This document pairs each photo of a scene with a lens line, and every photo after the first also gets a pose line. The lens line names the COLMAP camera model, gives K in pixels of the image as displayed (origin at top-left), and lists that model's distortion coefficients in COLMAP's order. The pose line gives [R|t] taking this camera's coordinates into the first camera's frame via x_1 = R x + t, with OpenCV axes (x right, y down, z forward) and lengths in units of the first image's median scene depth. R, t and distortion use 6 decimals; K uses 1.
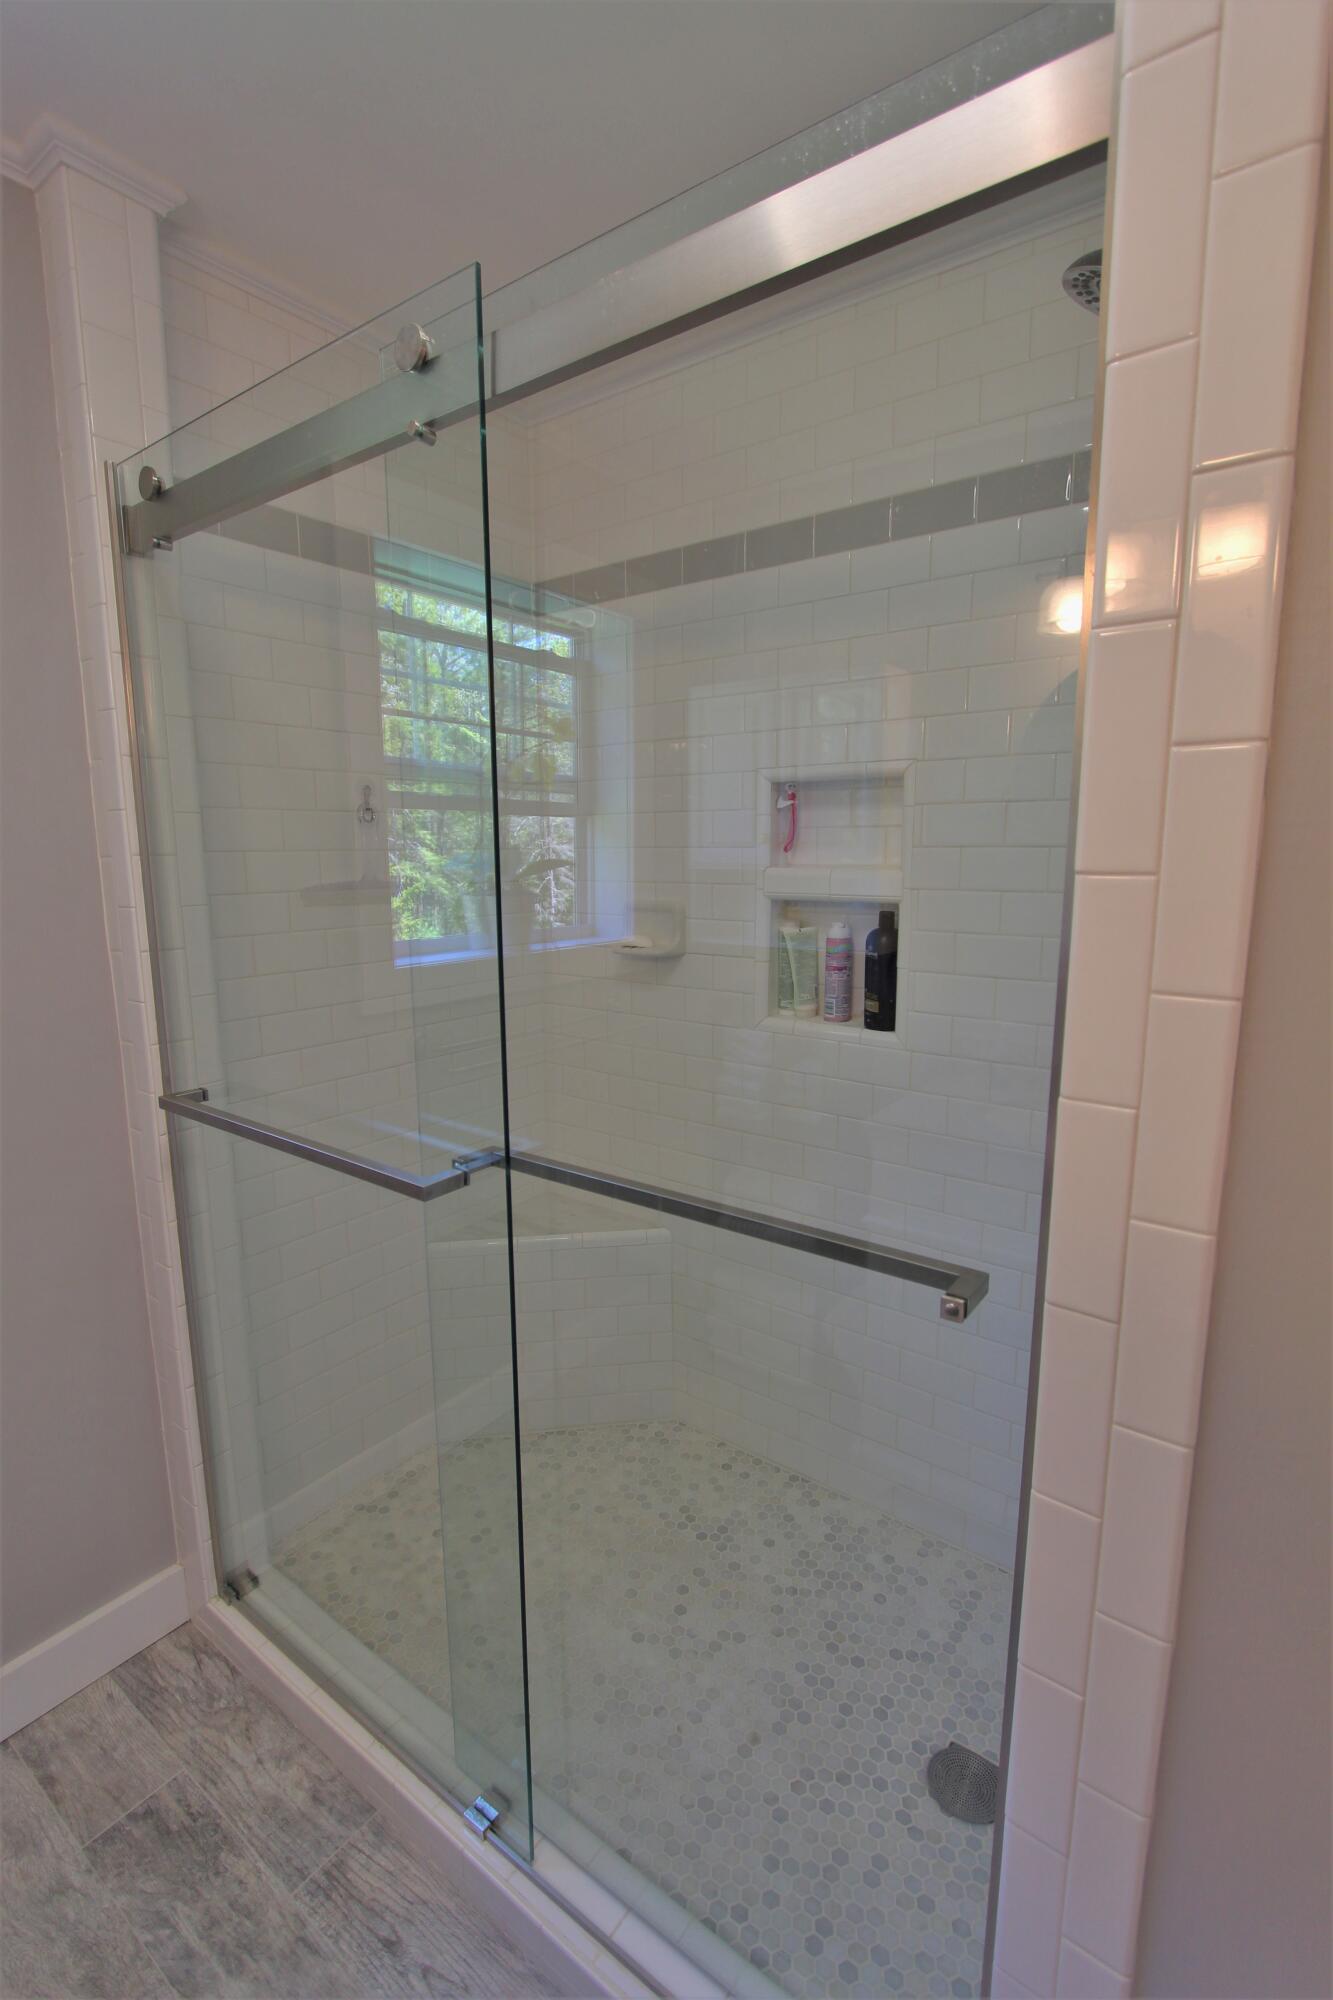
lens RADIAL K [[922.7, 0, 667.6], [0, 922.7, 1010.1], [0, 0, 1]] dist [-0.023232, 0.004827]
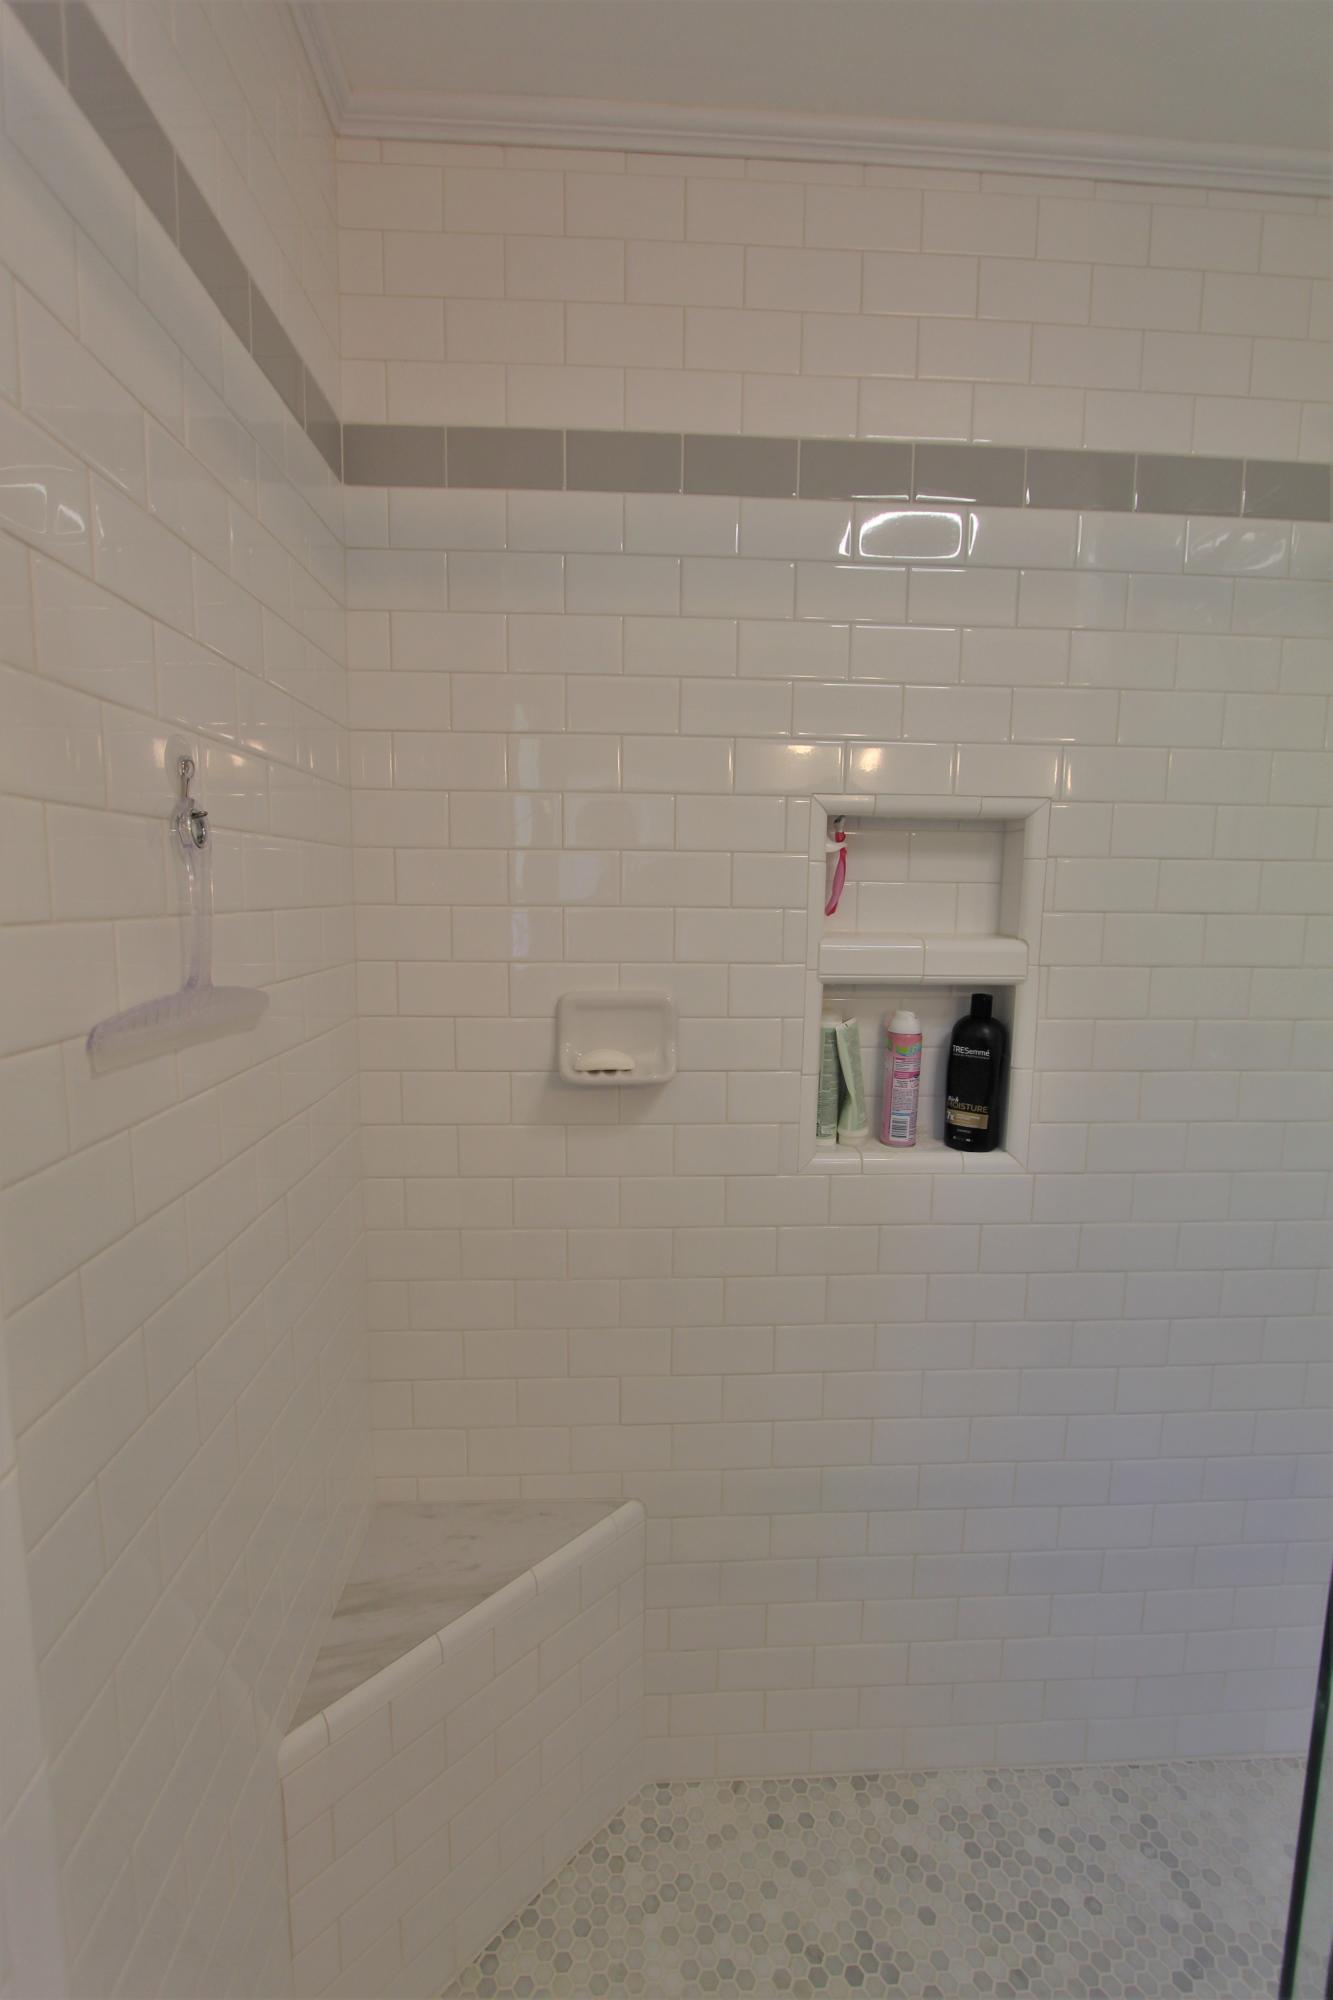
lens RADIAL K [[922.7, 0, 667.6], [0, 922.7, 1010.1], [0, 0, 1]] dist [-0.023232, 0.004827]
pose [[0.765082, -0.068317, 0.640299, -0.433643], [0.094744, 0.995477, -0.006995, -0.110842], [-0.636925, 0.066017, 0.768094, 0.566795]]
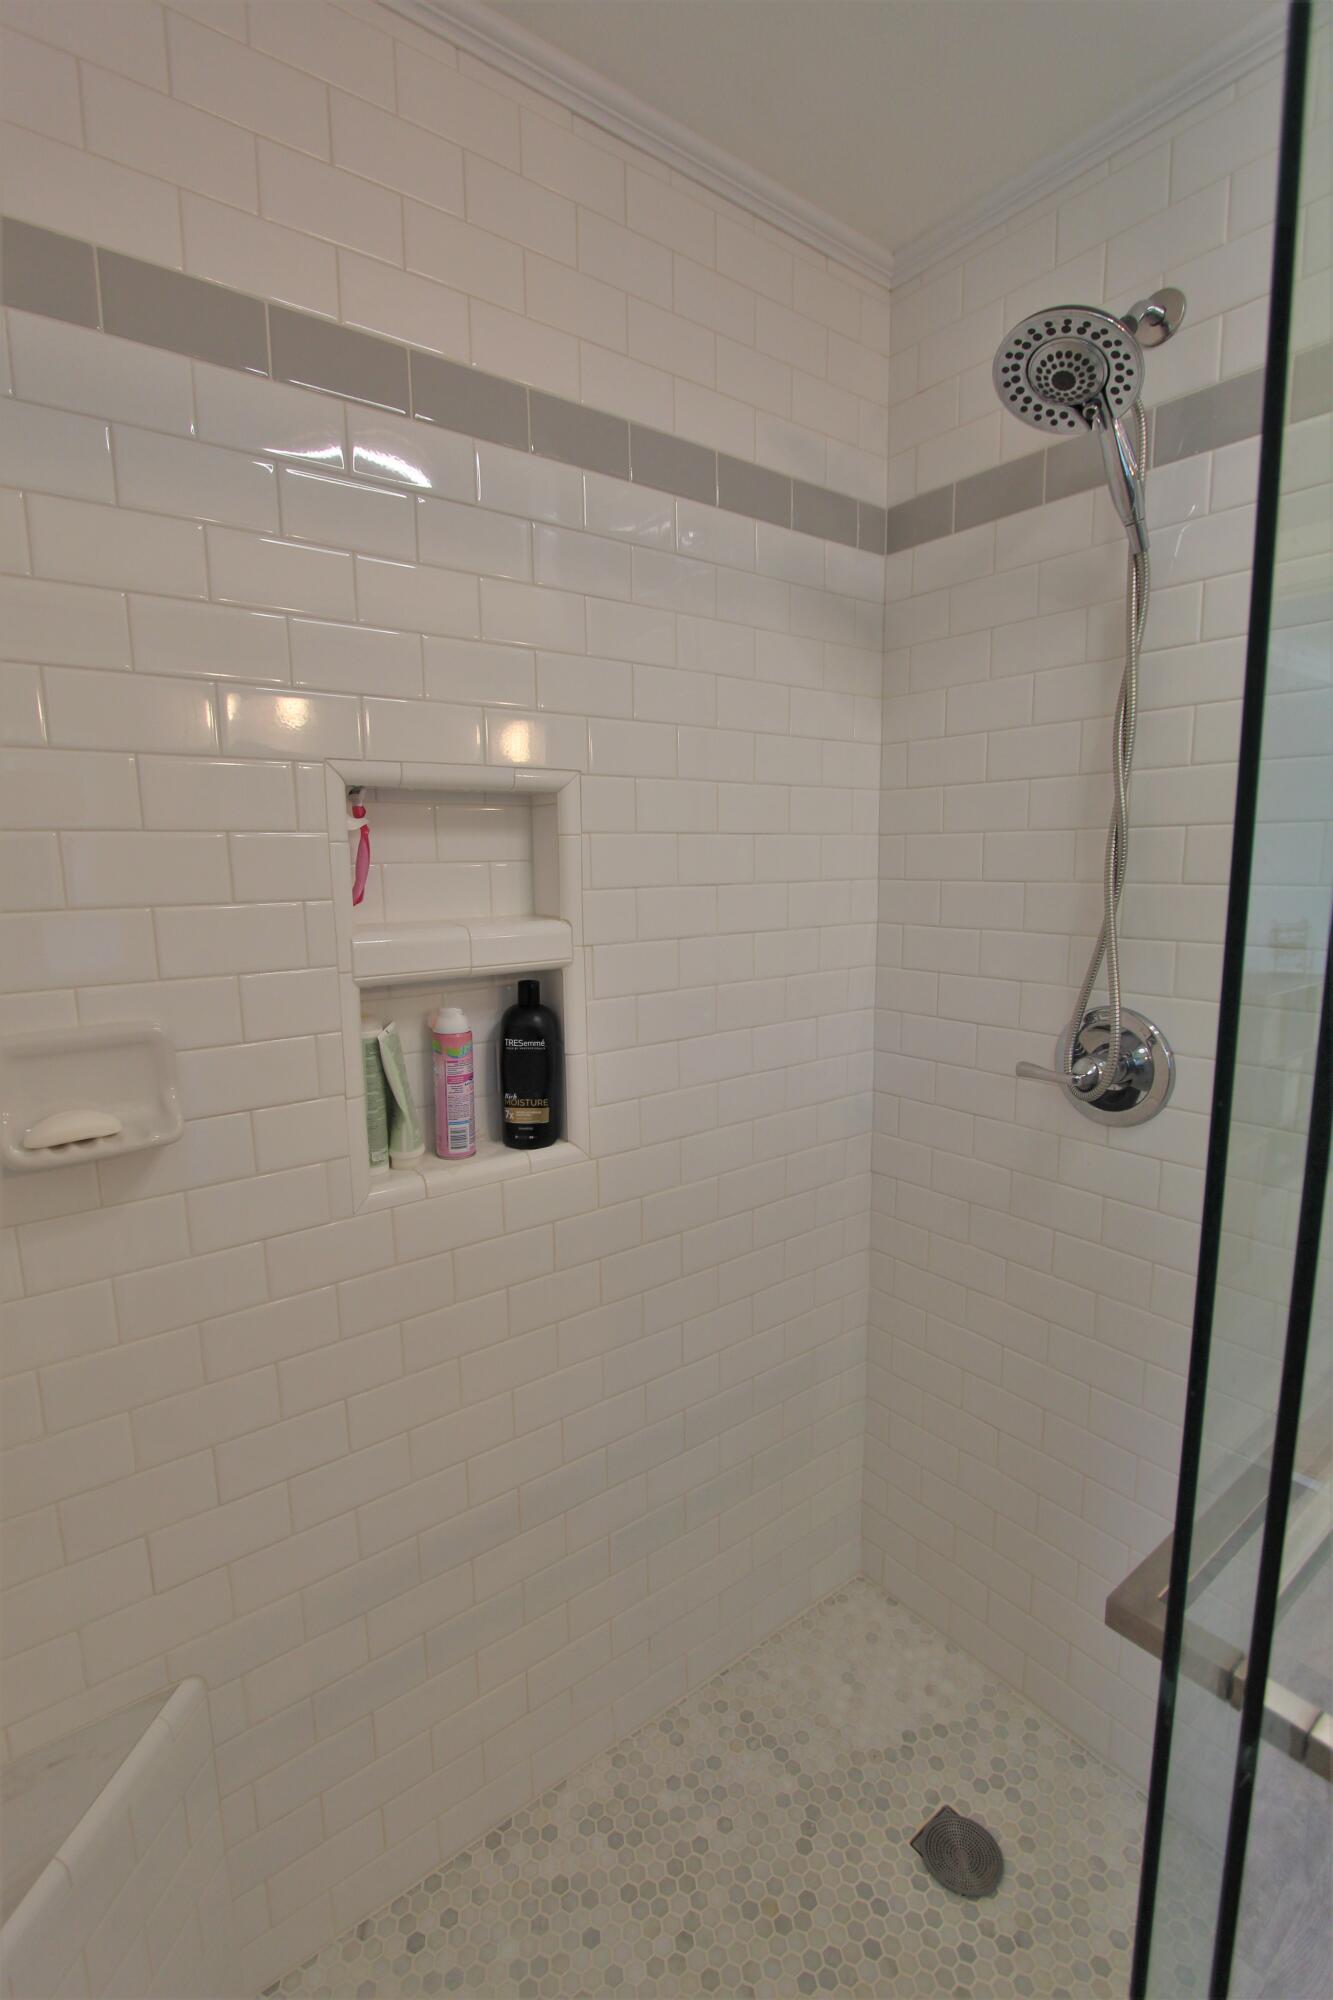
lens RADIAL K [[922.7, 0, 667.6], [0, 922.7, 1010.1], [0, 0, 1]] dist [-0.023232, 0.004827]
pose [[0.261671, -0.153897, 0.952809, -0.402568], [0.176011, 0.978260, 0.109670, -0.140647], [-0.948972, 0.139008, 0.283070, 0.679687]]
